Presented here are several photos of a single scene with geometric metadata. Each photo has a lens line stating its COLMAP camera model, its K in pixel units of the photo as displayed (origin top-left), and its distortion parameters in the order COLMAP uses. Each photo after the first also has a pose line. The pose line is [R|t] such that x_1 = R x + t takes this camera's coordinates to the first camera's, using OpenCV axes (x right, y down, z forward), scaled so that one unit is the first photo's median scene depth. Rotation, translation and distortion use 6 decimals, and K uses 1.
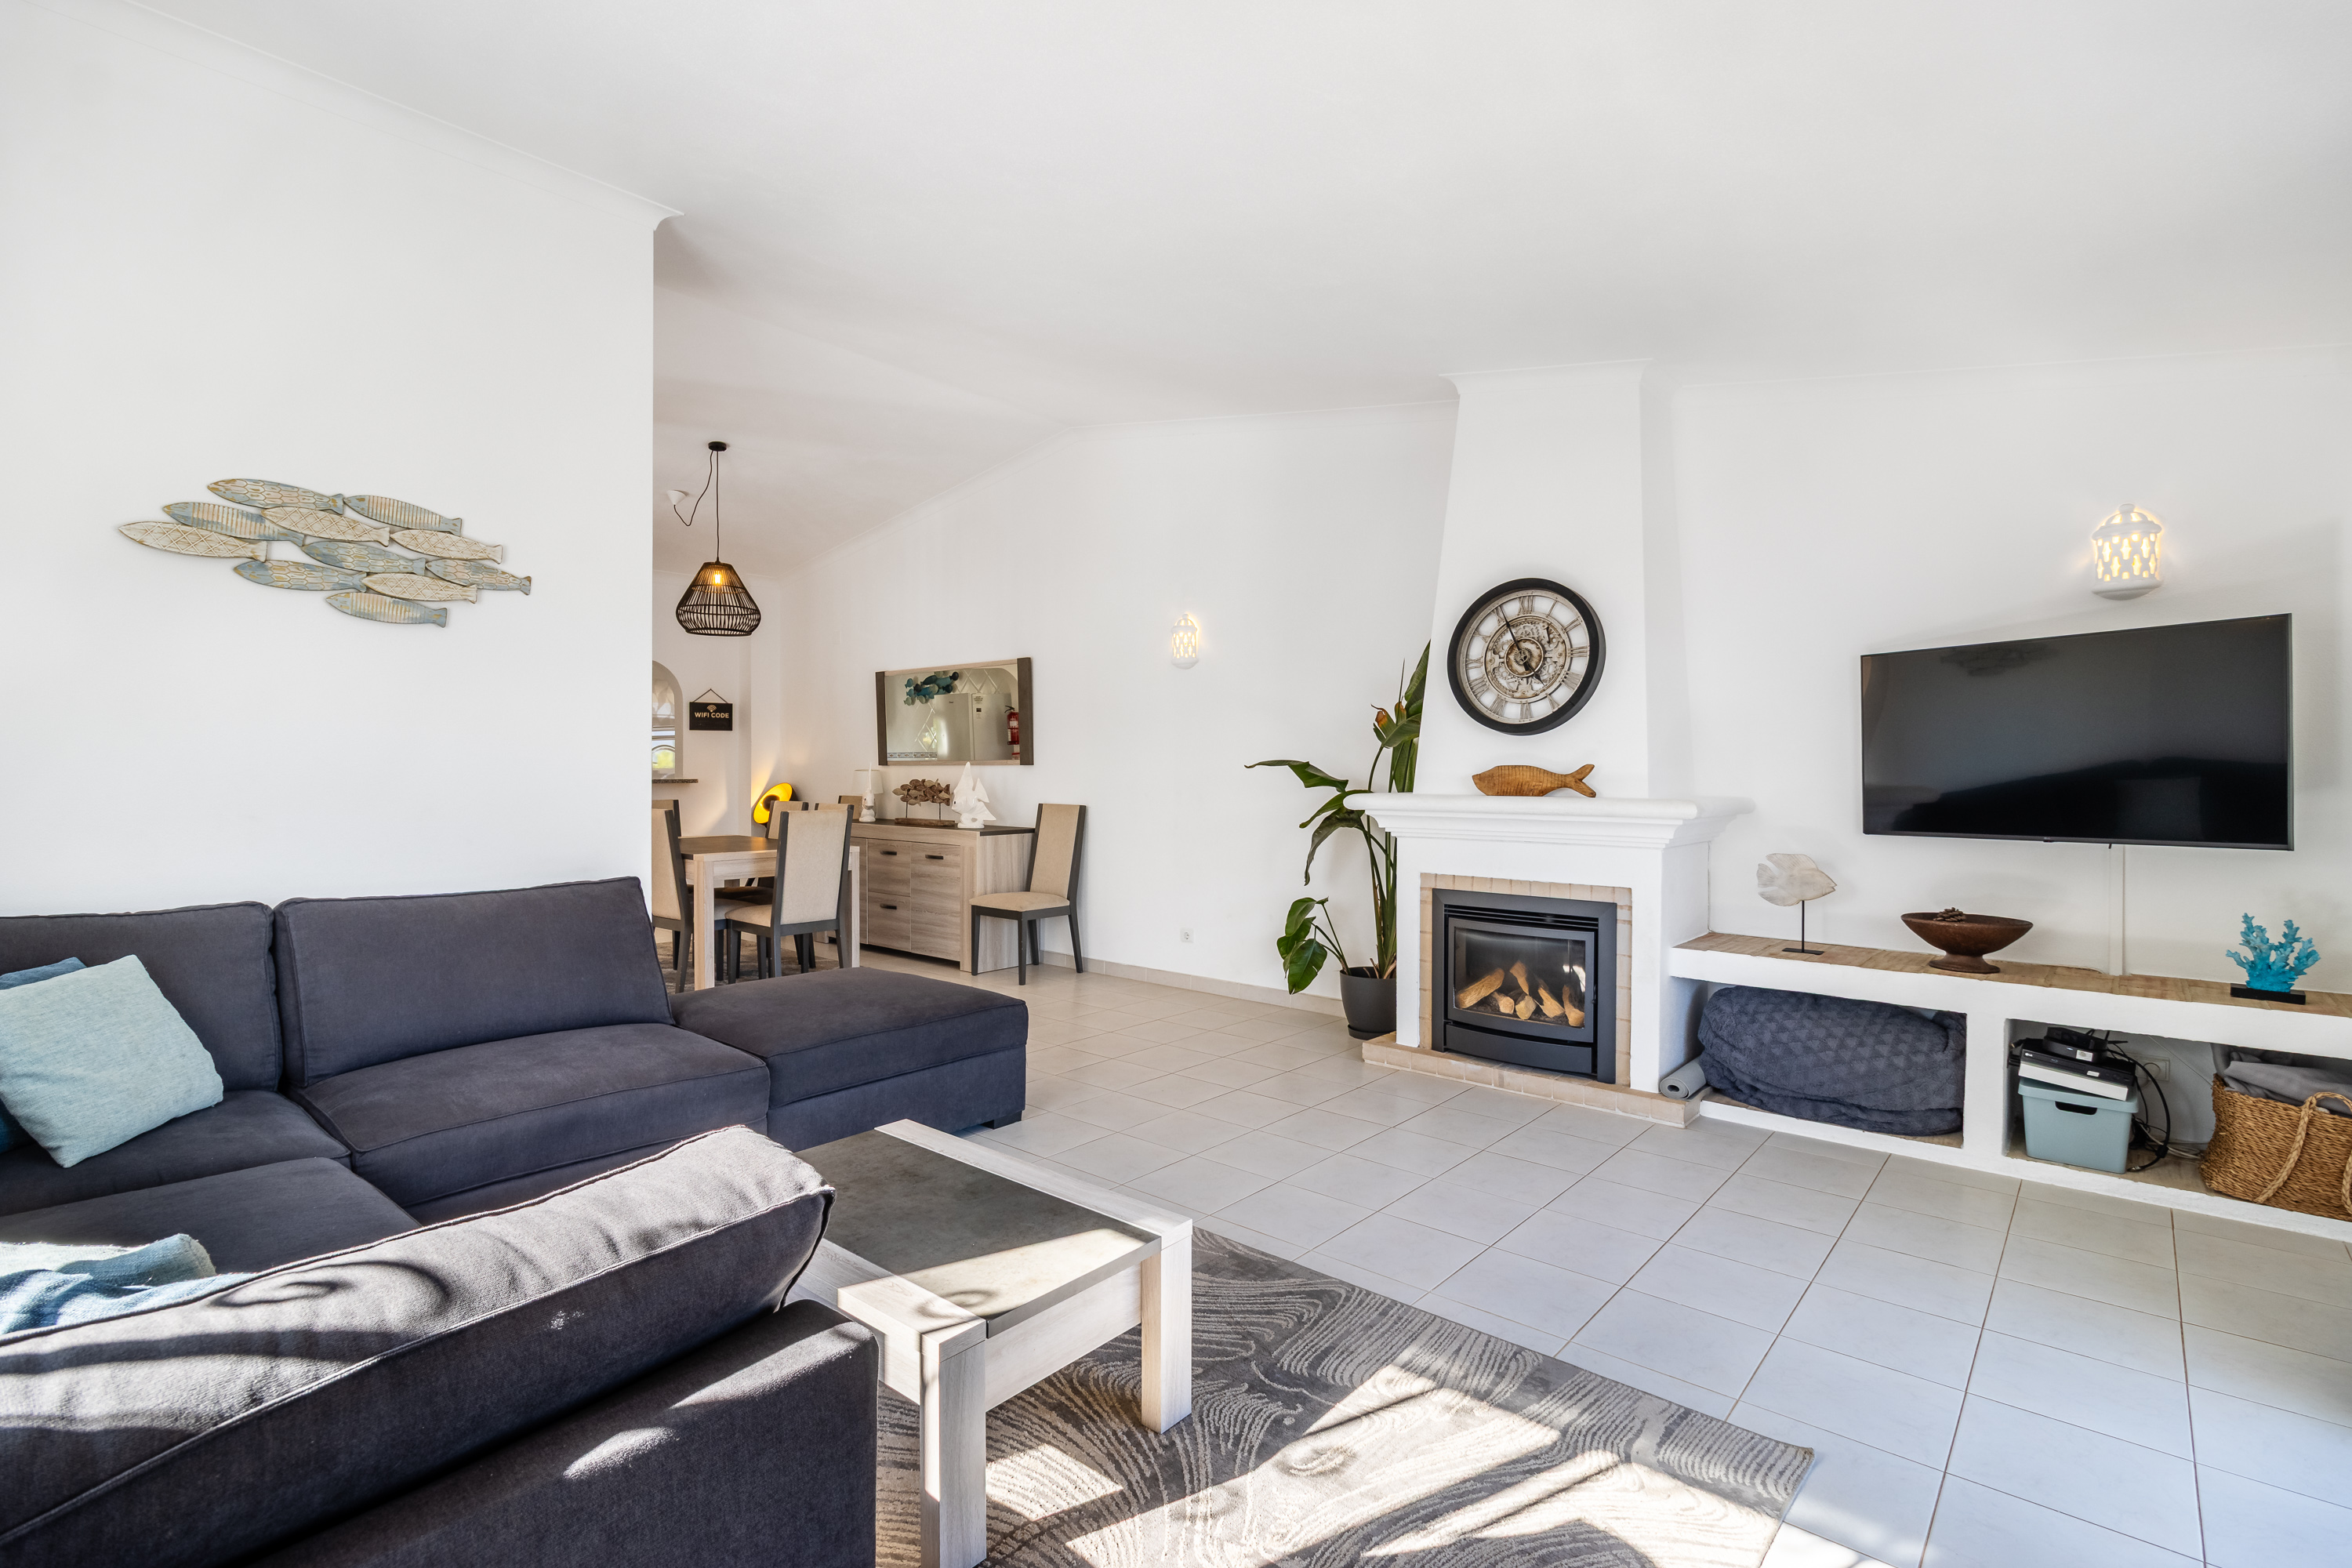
lens RADIAL K [[1084.0, 0, 1177.4], [0, 1084.0, 800.9], [0, 0, 1]] dist [0.002303, -0.000094]
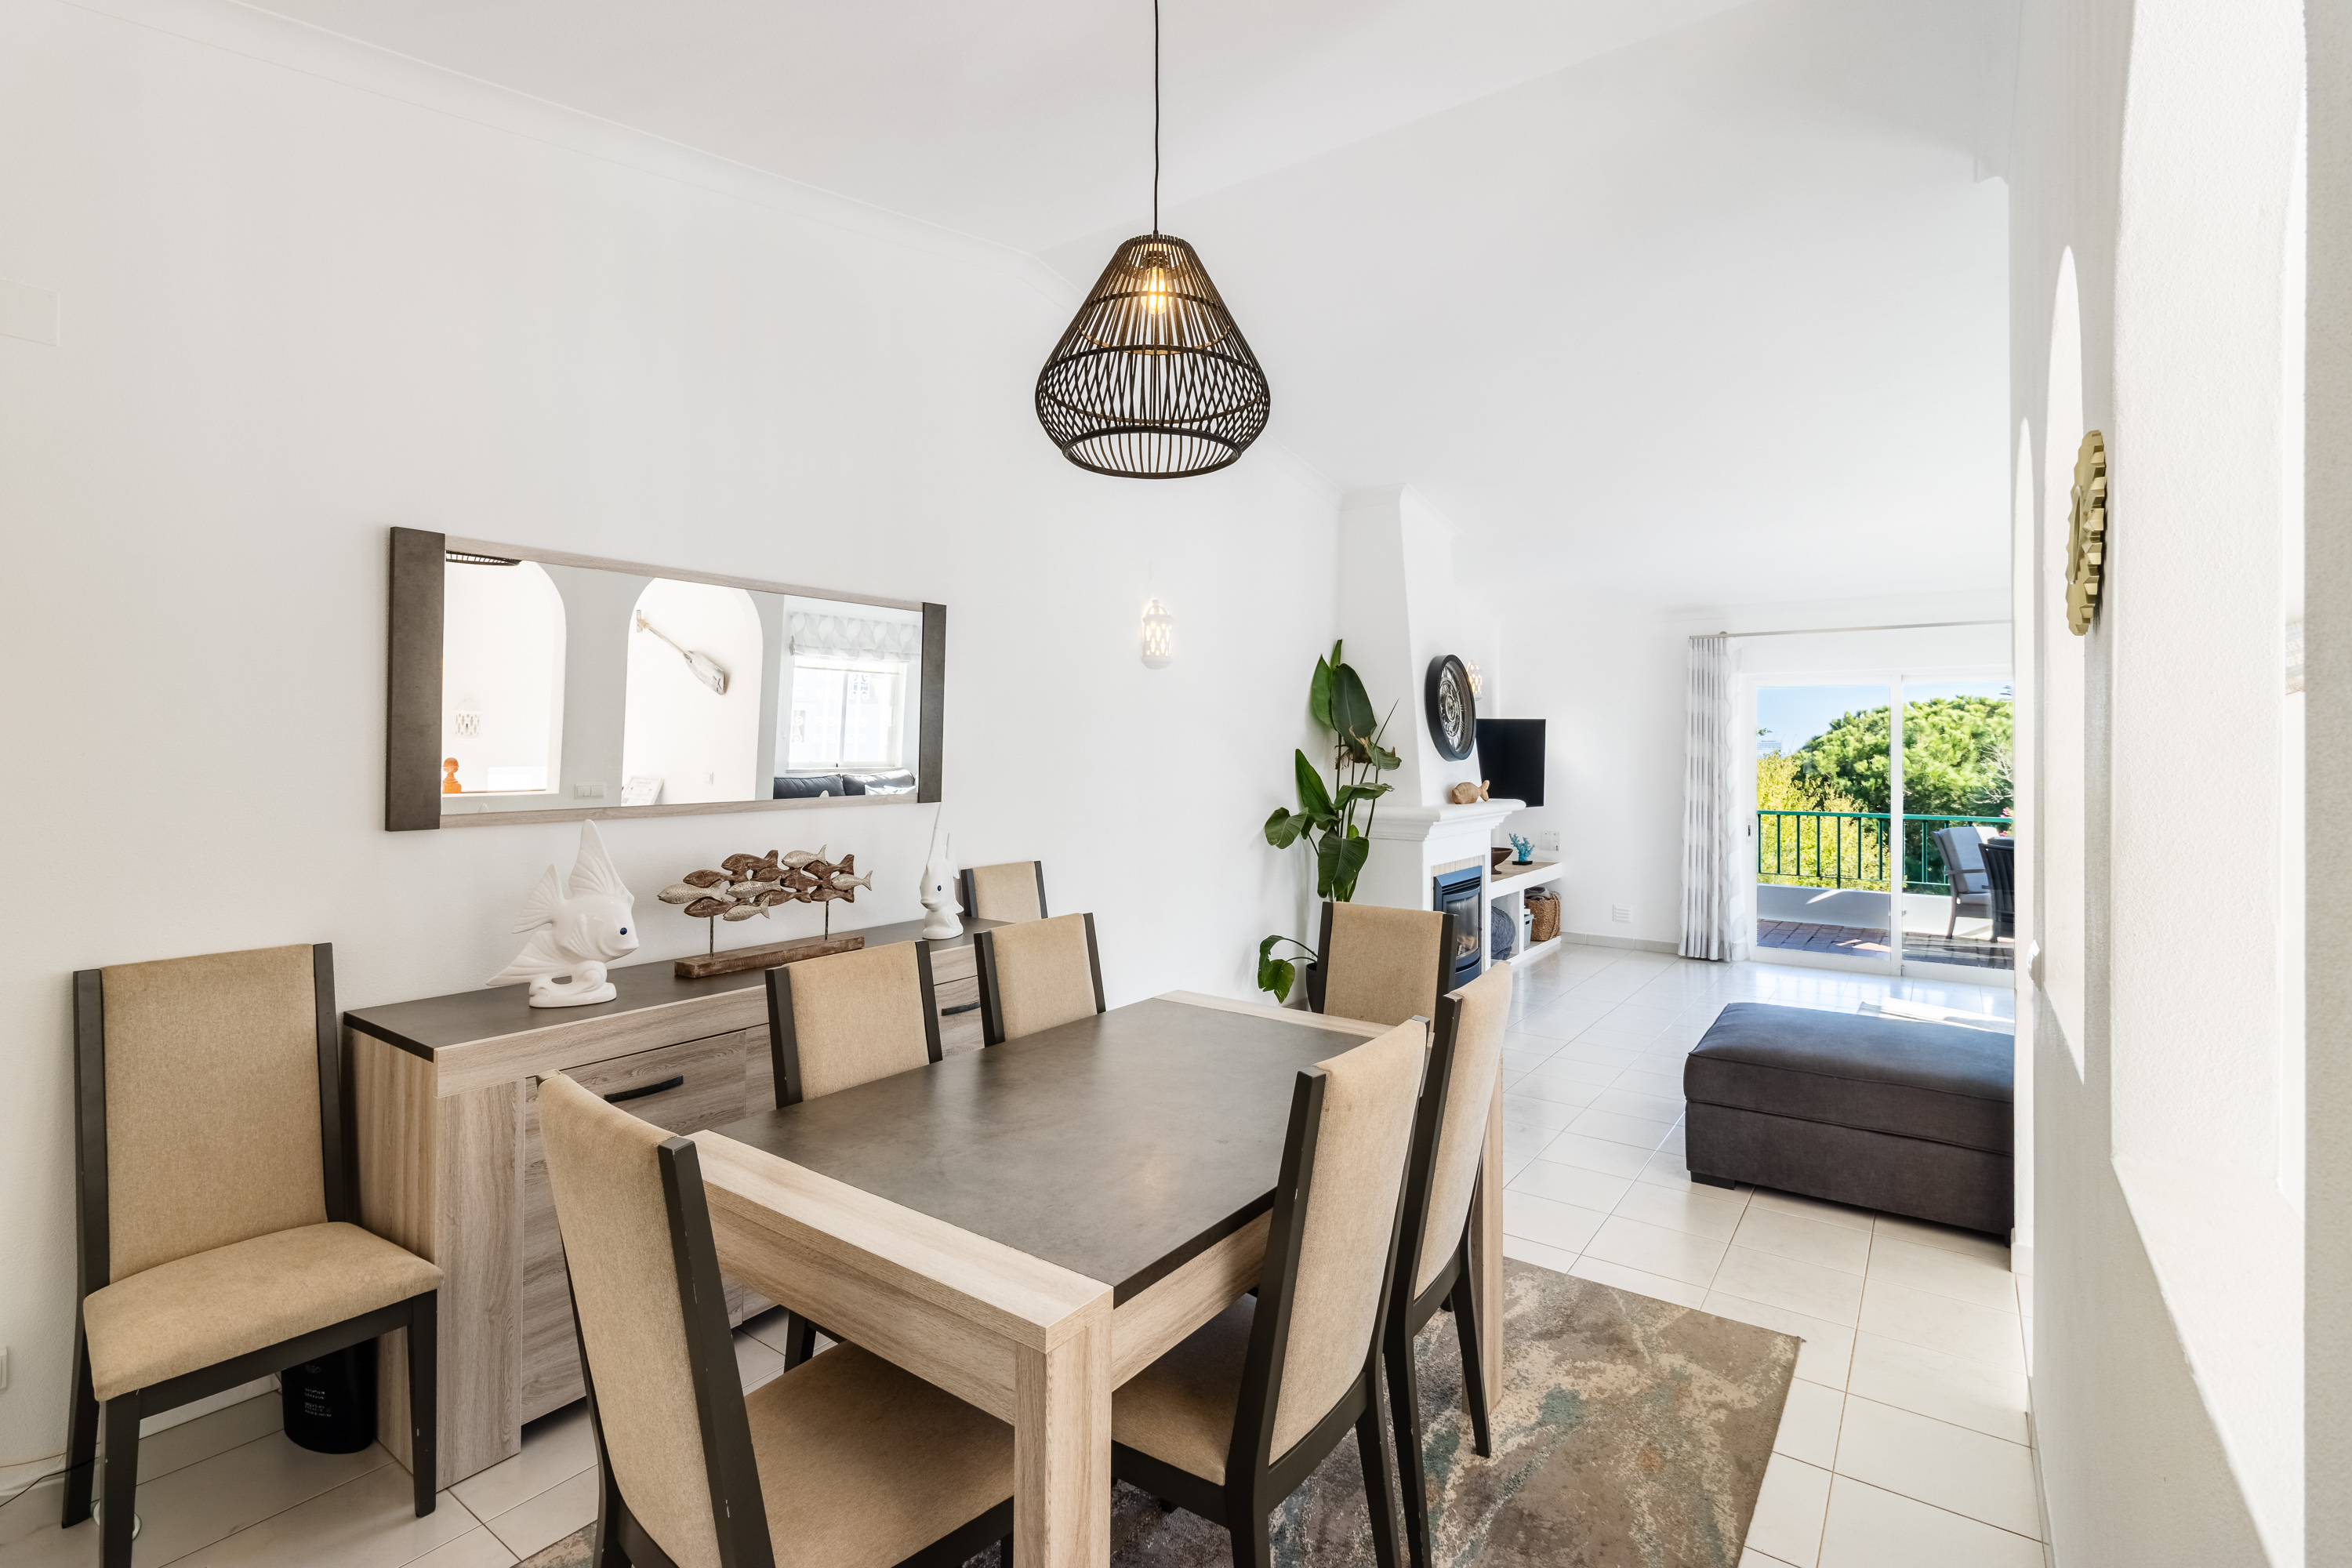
lens RADIAL K [[1084.0, 0, 1174.4], [0, 1084.0, 745.1], [0, 0, 1]] dist [0.002303, -0.000094]
pose [[-0.081592, -0.000793, 0.996666, -1.191427], [0.025656, 0.999667, 0.002896, -0.103603], [-0.996336, 0.025807, -0.081544, 1.599319]]
